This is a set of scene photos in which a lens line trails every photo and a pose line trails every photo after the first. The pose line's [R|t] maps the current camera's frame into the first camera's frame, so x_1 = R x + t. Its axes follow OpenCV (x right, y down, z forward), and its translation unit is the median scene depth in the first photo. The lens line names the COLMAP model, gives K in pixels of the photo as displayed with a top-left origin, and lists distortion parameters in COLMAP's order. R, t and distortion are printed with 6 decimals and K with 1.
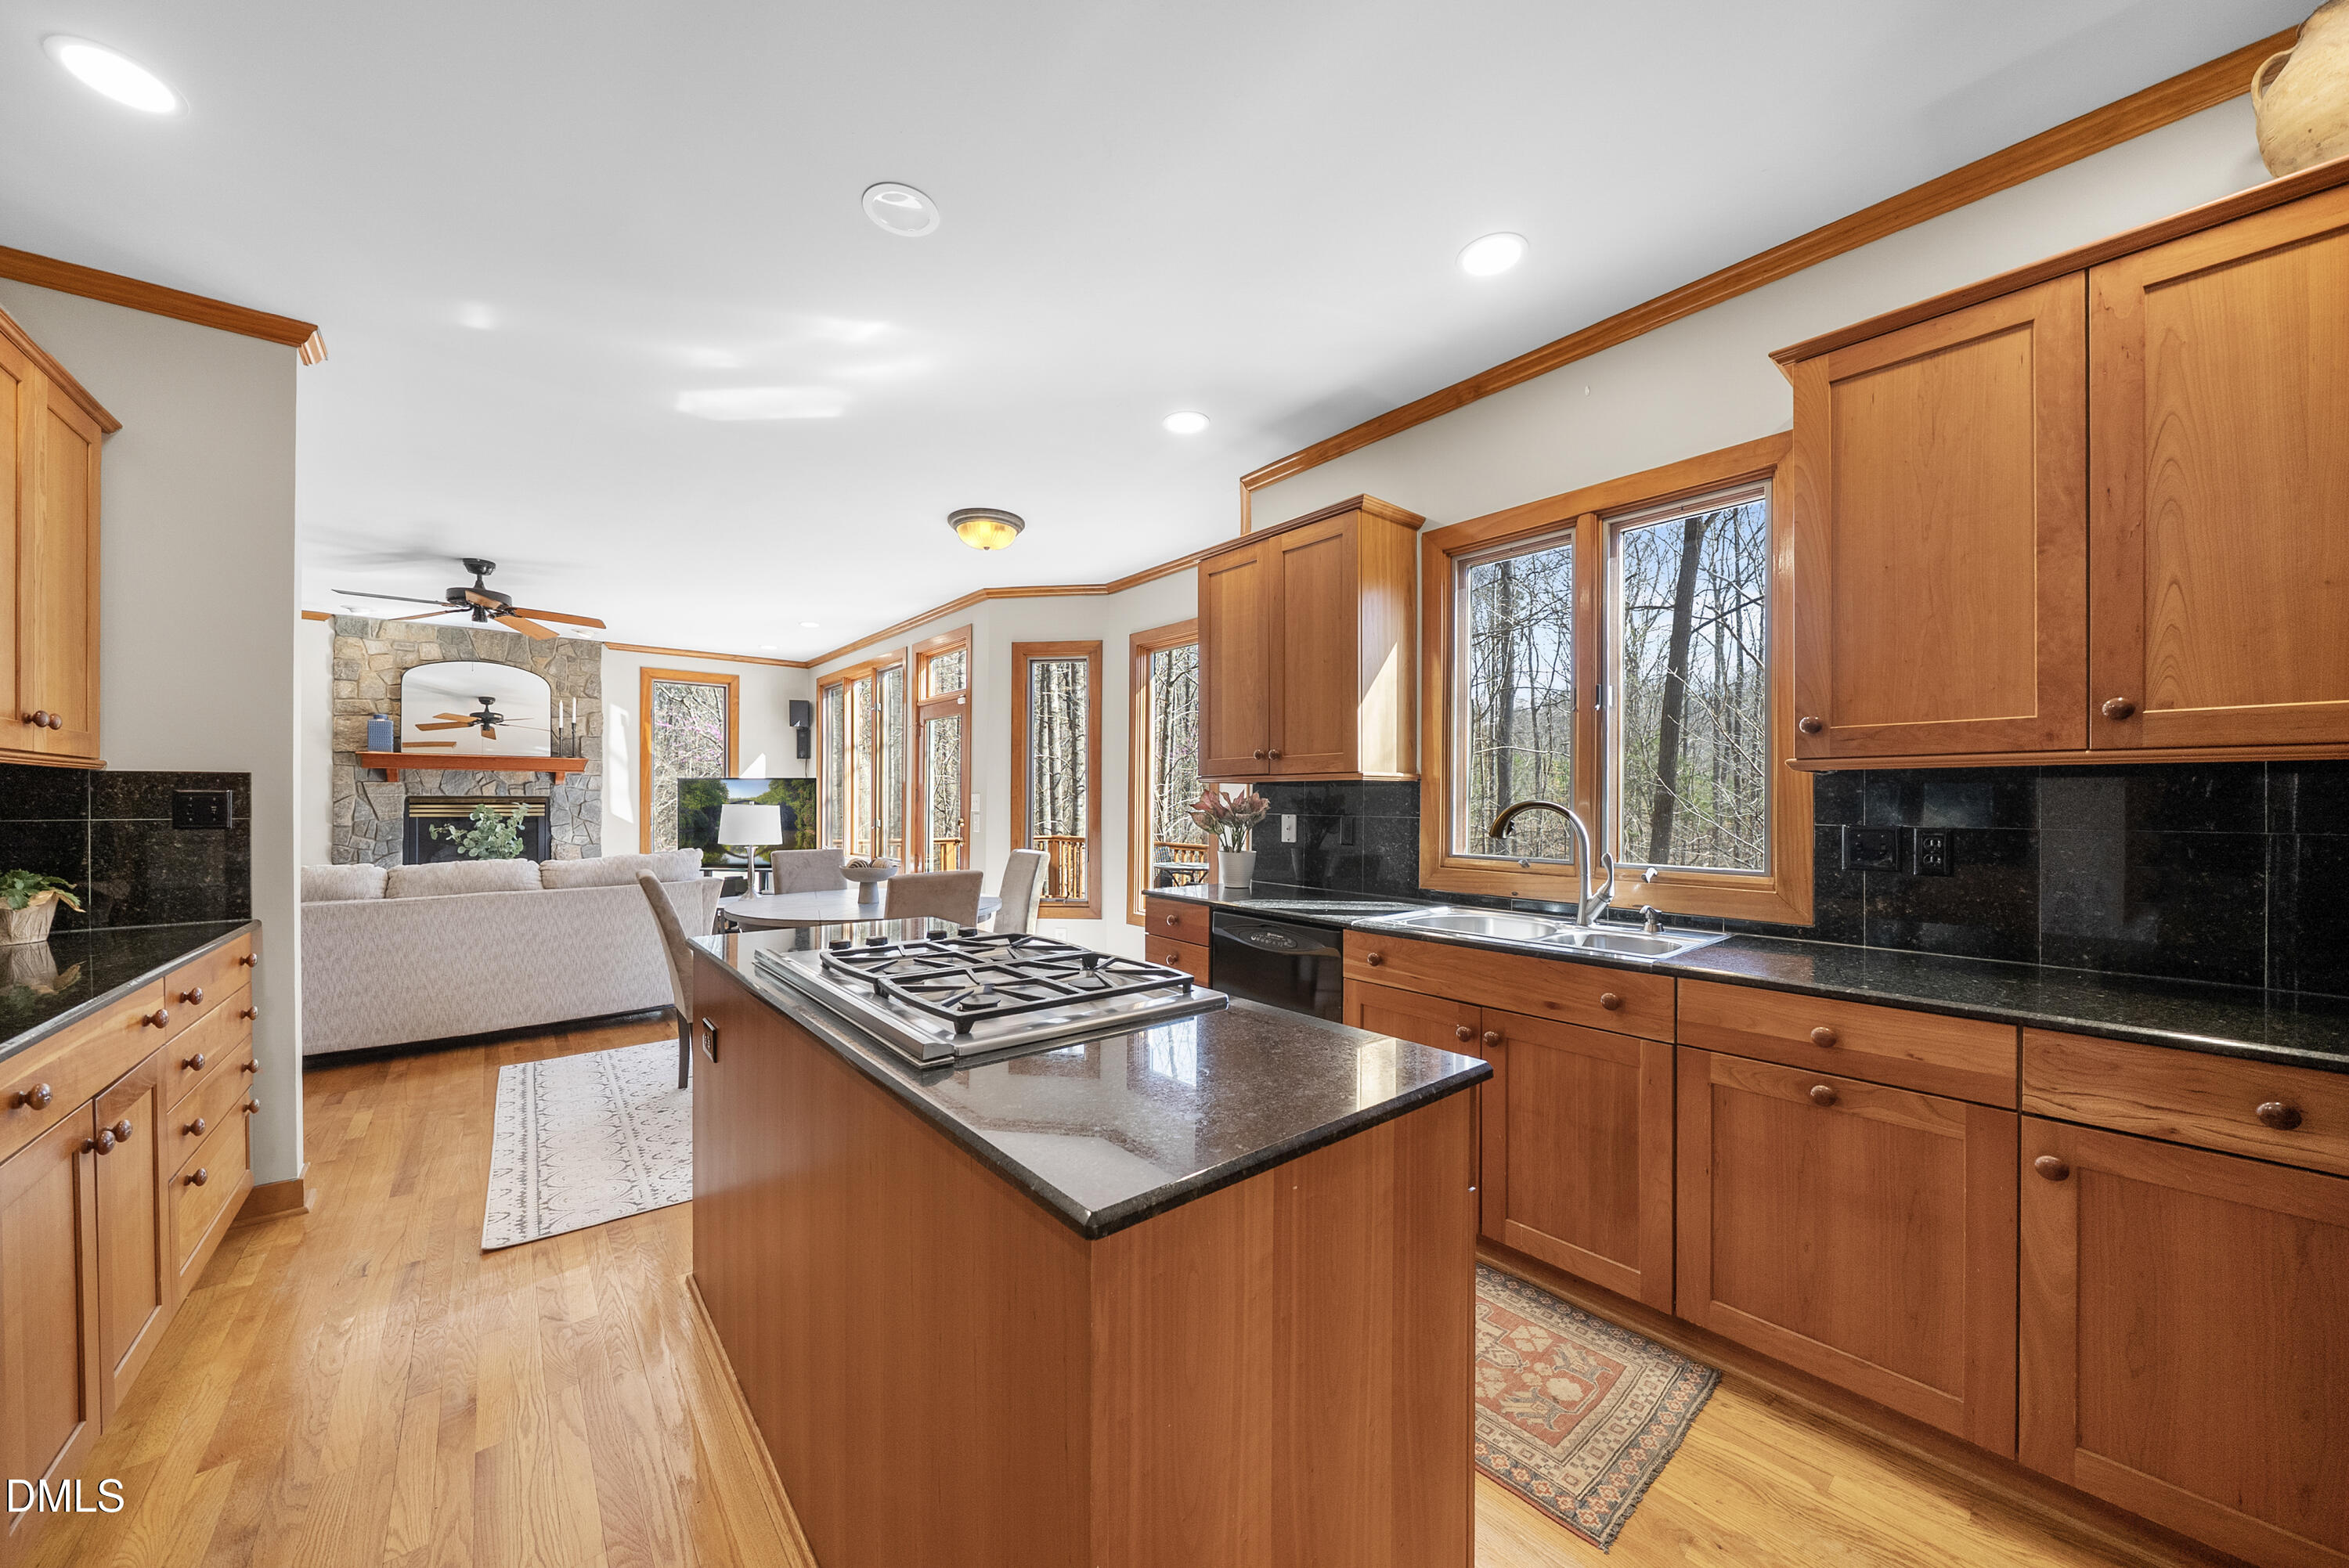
lens RADIAL K [[811.1, 0, 1168.2], [0, 811.1, 806.7], [0, 0, 1]] dist [-0.008312, -0.000609]
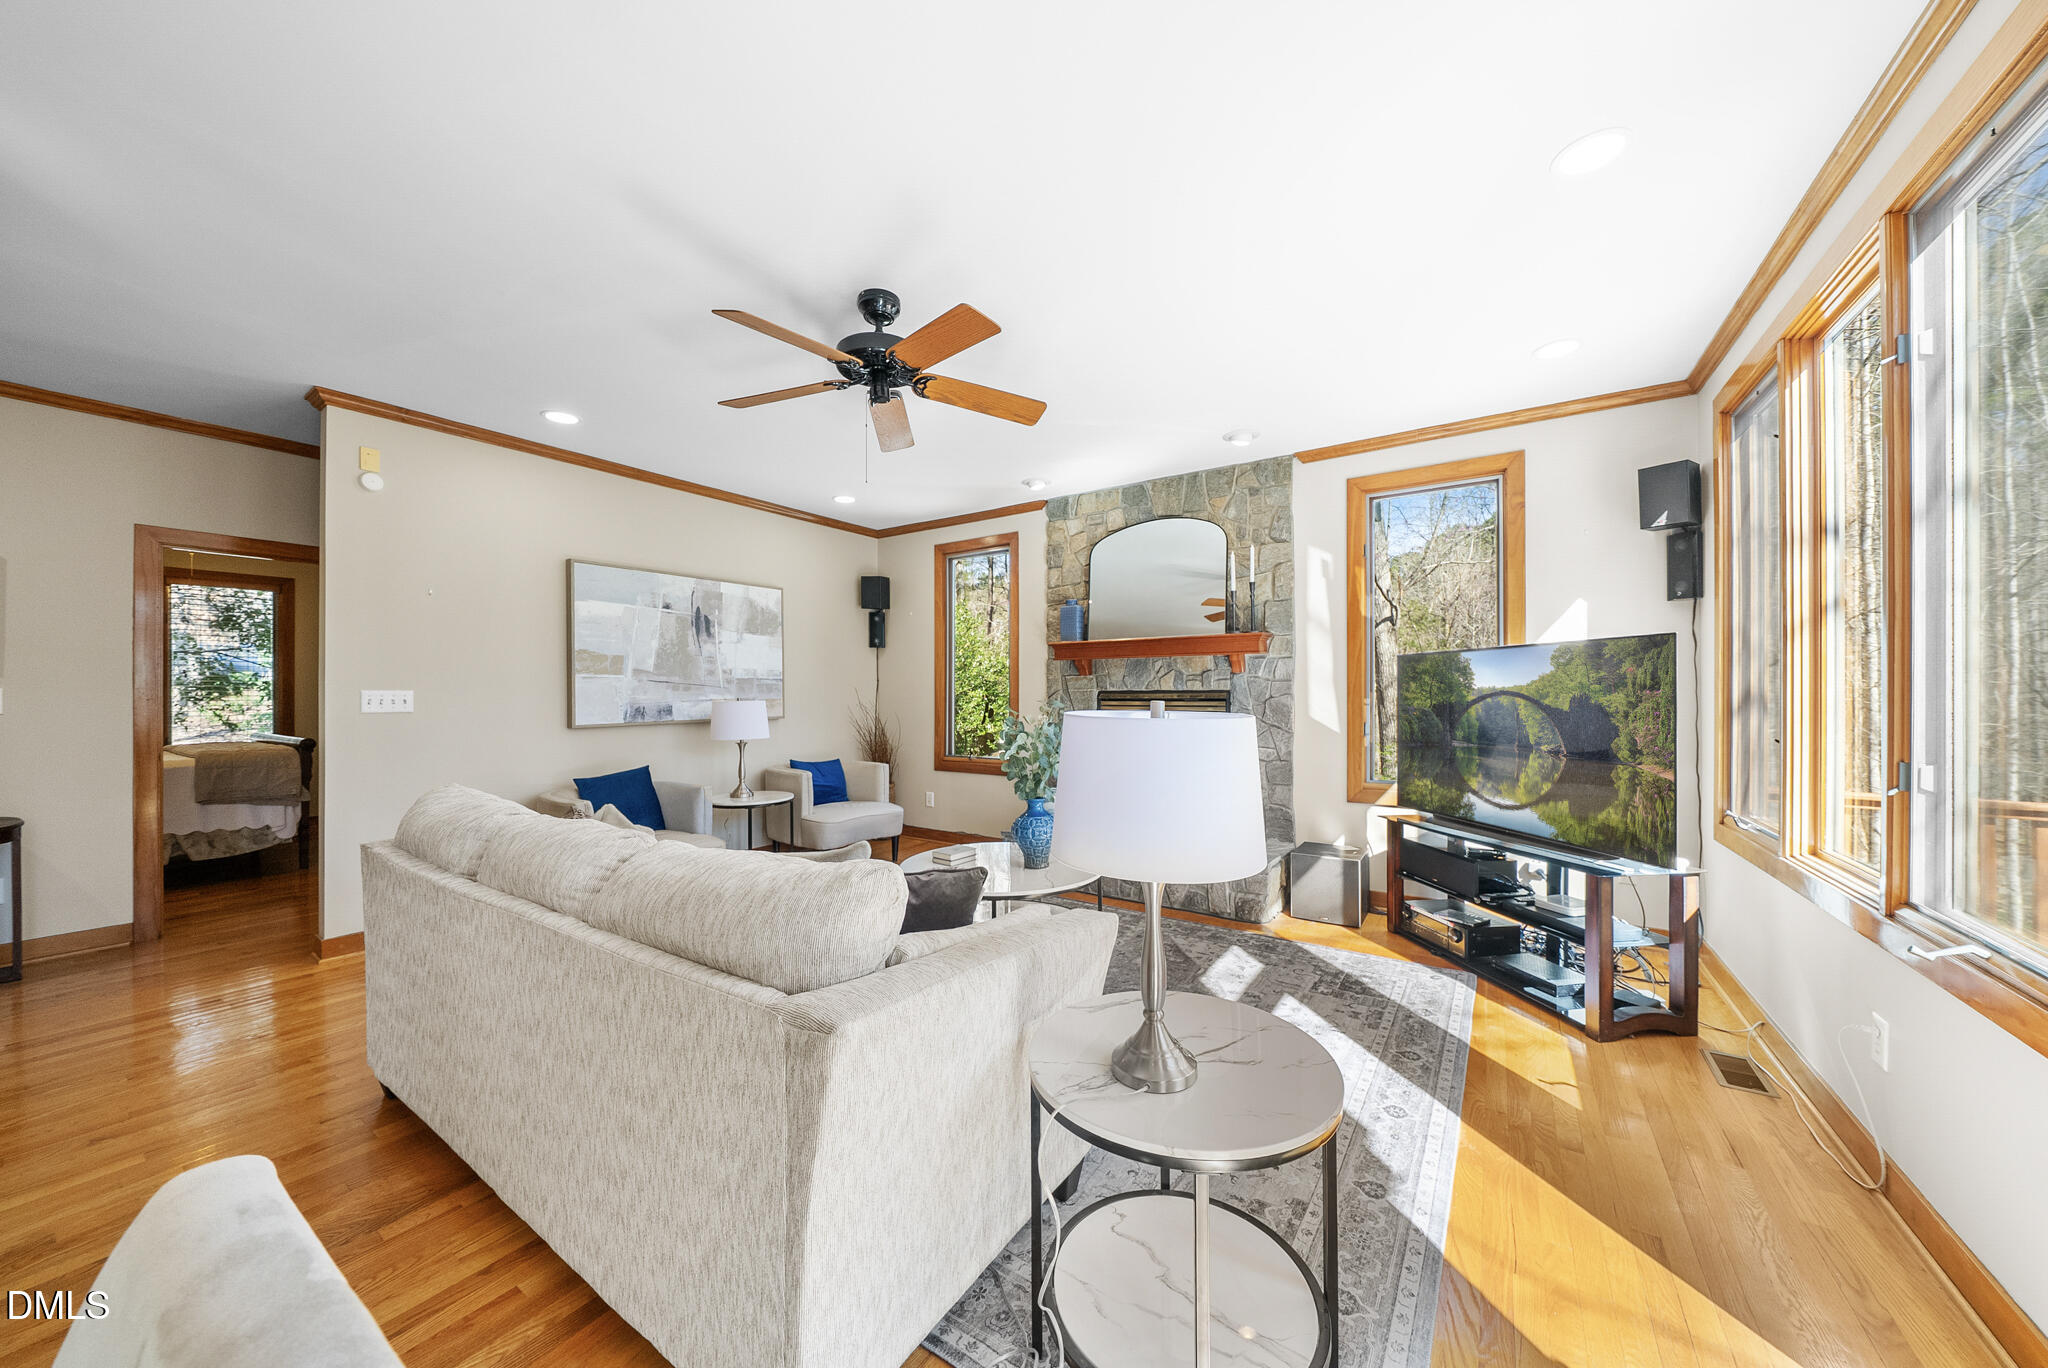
lens RADIAL K [[707.2, 0, 1015.1], [0, 707.2, 696.5], [0, 0, 1]] dist [-0.008312, -0.000609]
pose [[0.275294, -0.001841, -0.961358, -0.239591], [-0.002024, 0.999995, -0.002494, -0.005396], [0.961358, 0.002632, 0.275289, 0.710529]]
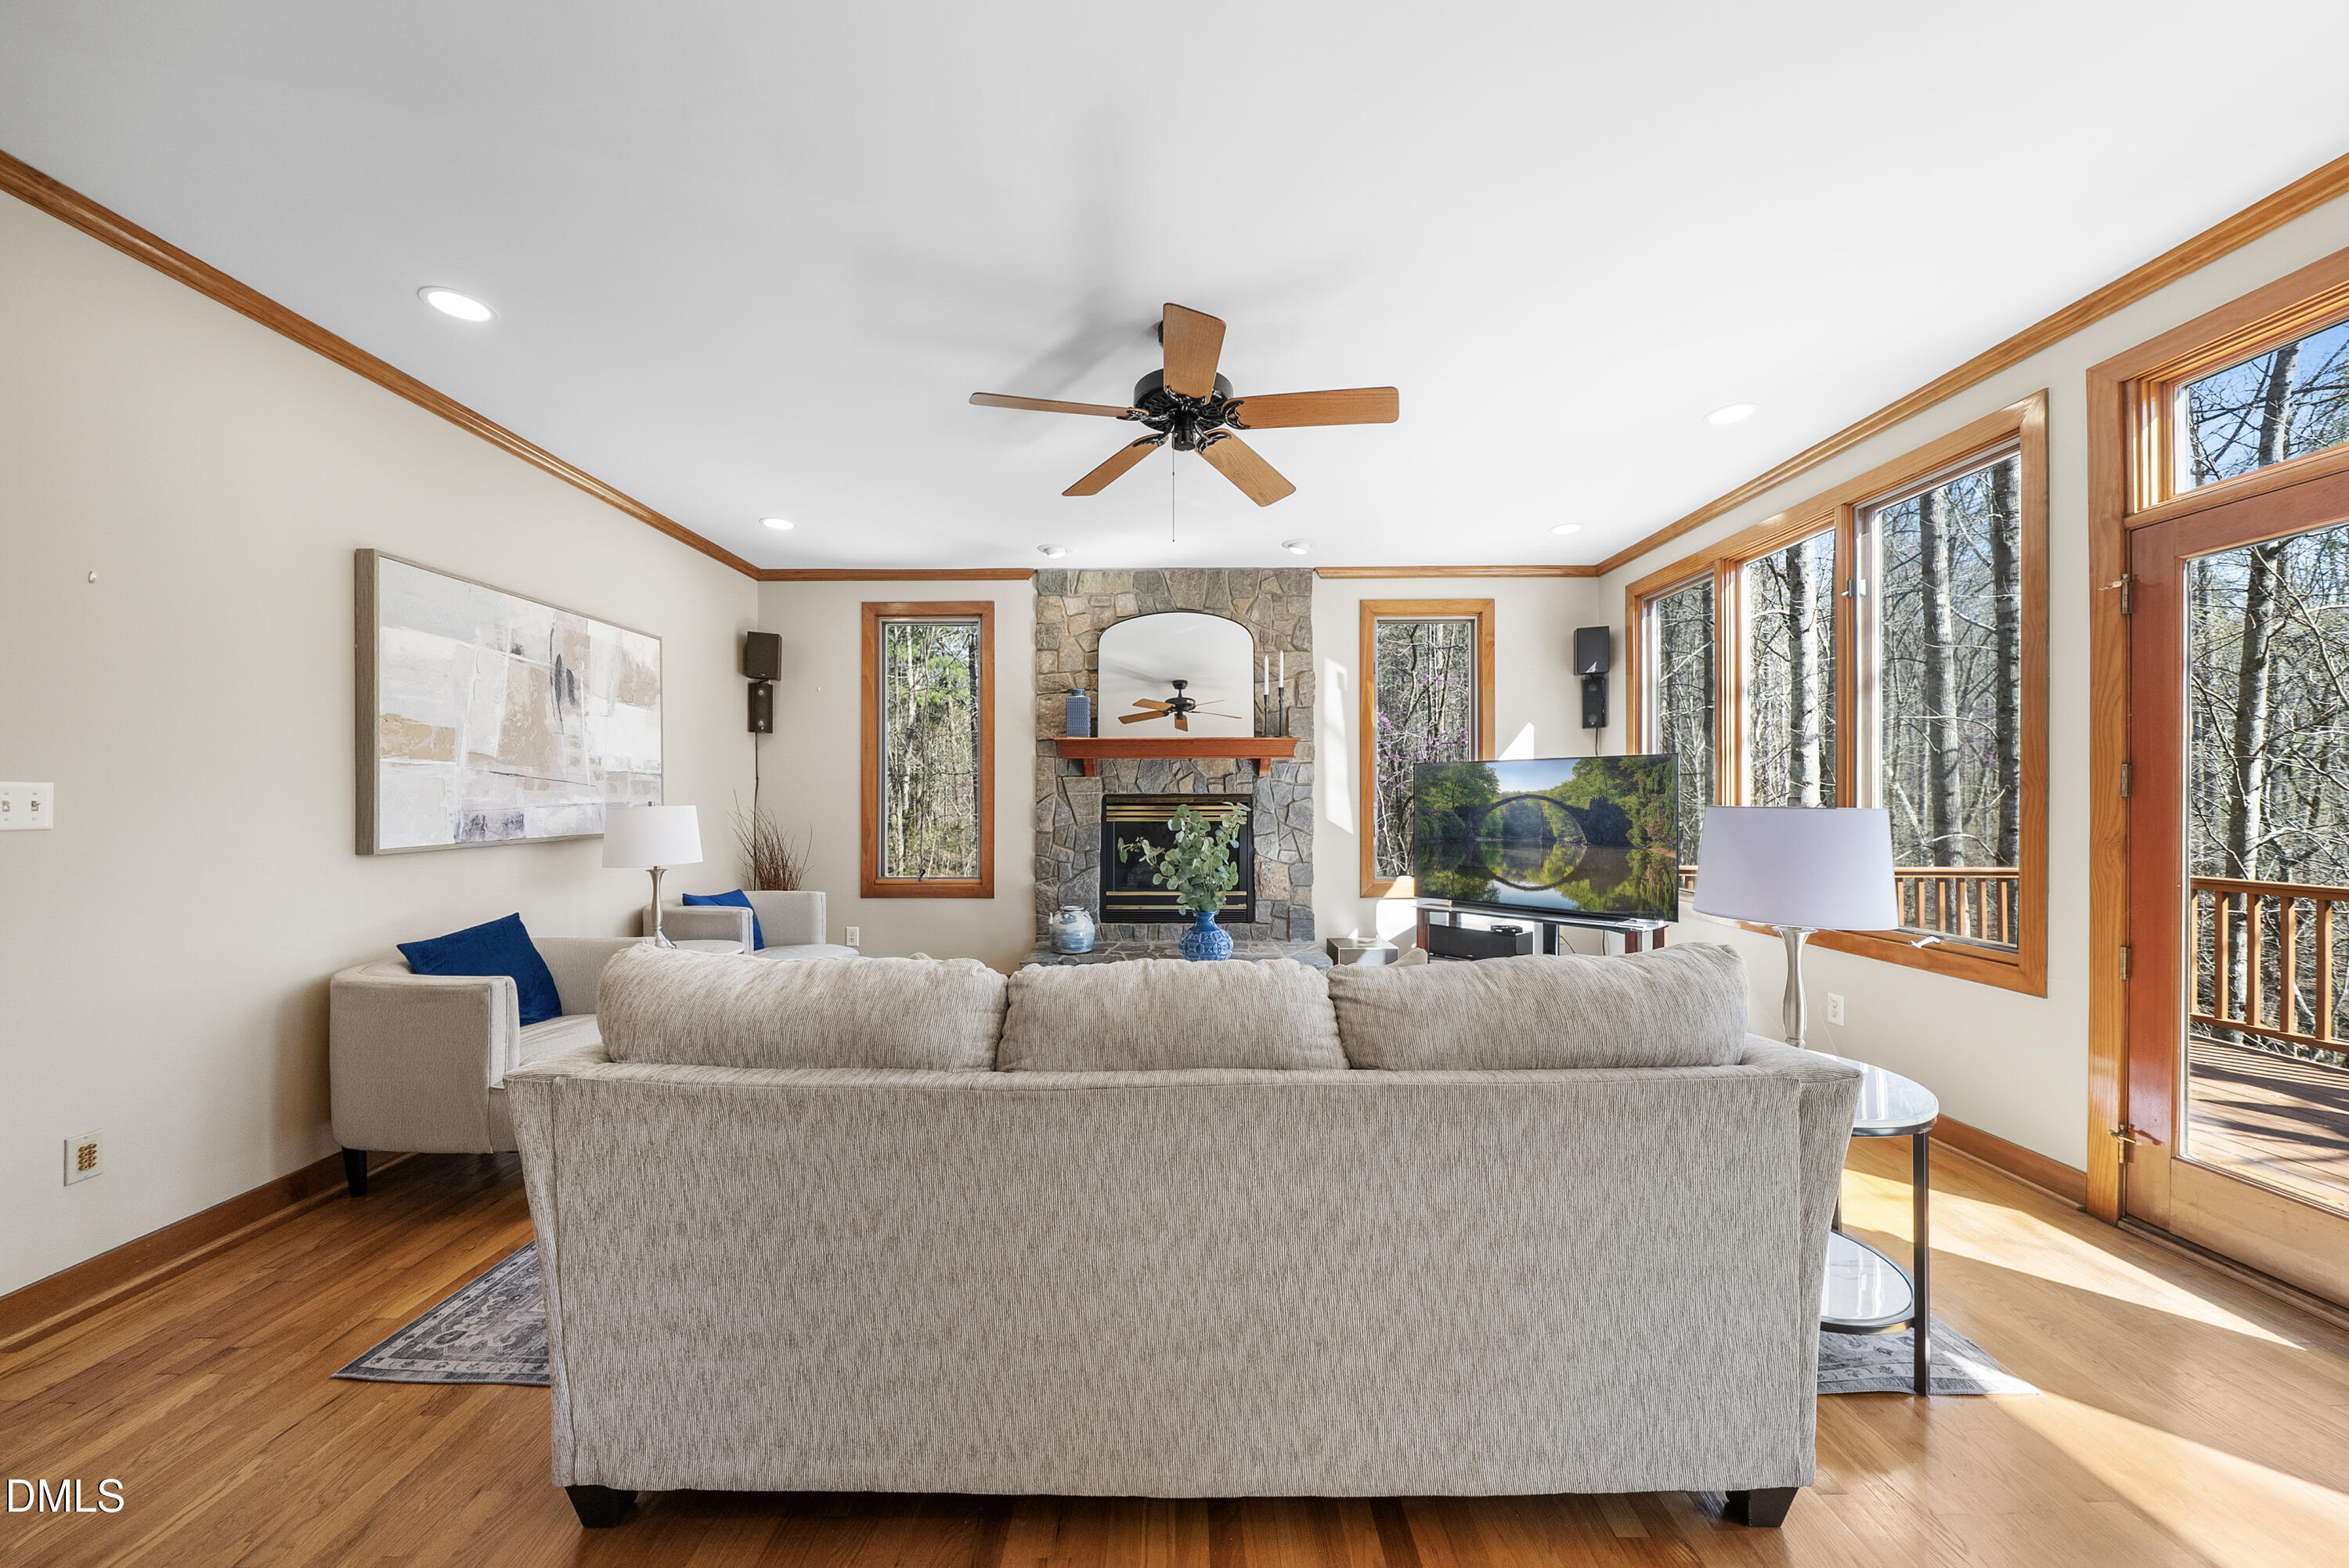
lens RADIAL K [[811.1, 0, 1172.6], [0, 811.1, 799.2], [0, 0, 1]] dist [-0.008312, -0.000609]
pose [[0.763444, -0.006586, -0.645841, -0.395893], [0.000794, 0.999957, -0.009258, -0.001339], [0.645874, 0.006556, 0.763416, 0.451929]]
